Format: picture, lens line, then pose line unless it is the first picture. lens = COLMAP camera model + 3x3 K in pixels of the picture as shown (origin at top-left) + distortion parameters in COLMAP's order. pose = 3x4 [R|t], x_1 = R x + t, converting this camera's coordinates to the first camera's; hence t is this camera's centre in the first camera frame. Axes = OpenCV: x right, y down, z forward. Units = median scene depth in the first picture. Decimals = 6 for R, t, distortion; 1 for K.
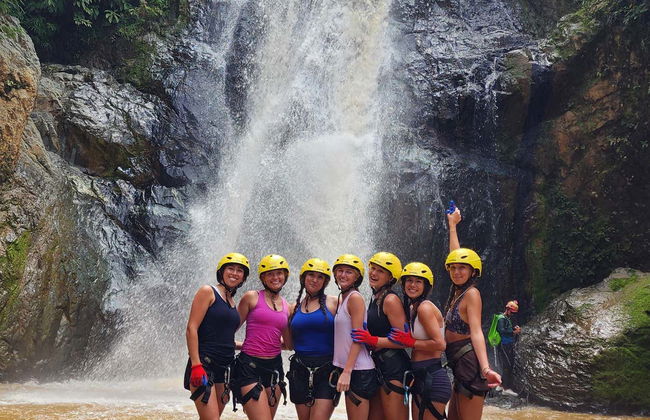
lens RADIAL K [[1510.1, 0, 325.0], [0, 1510.1, 210.0], [0, 0, 1]] dist [0.188374, 0.030378]
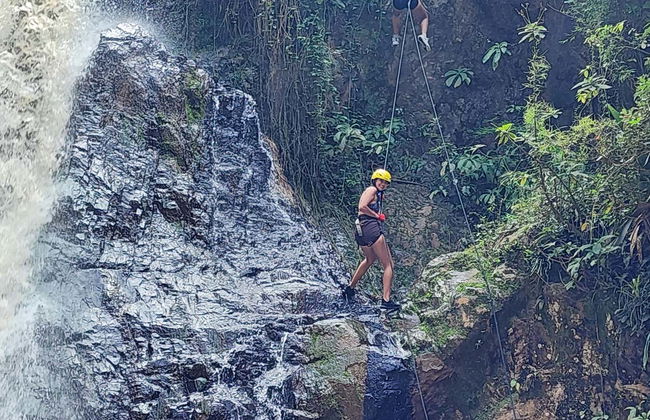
lens RADIAL K [[1510.1, 0, 325.0], [0, 1510.1, 210.0], [0, 0, 1]] dist [0.188374, 0.030378]
pose [[0.995627, 0.054710, 0.075717, 0.088919], [-0.029860, 0.954416, -0.296982, -0.004842], [-0.088513, 0.293422, 0.951876, 0.571801]]
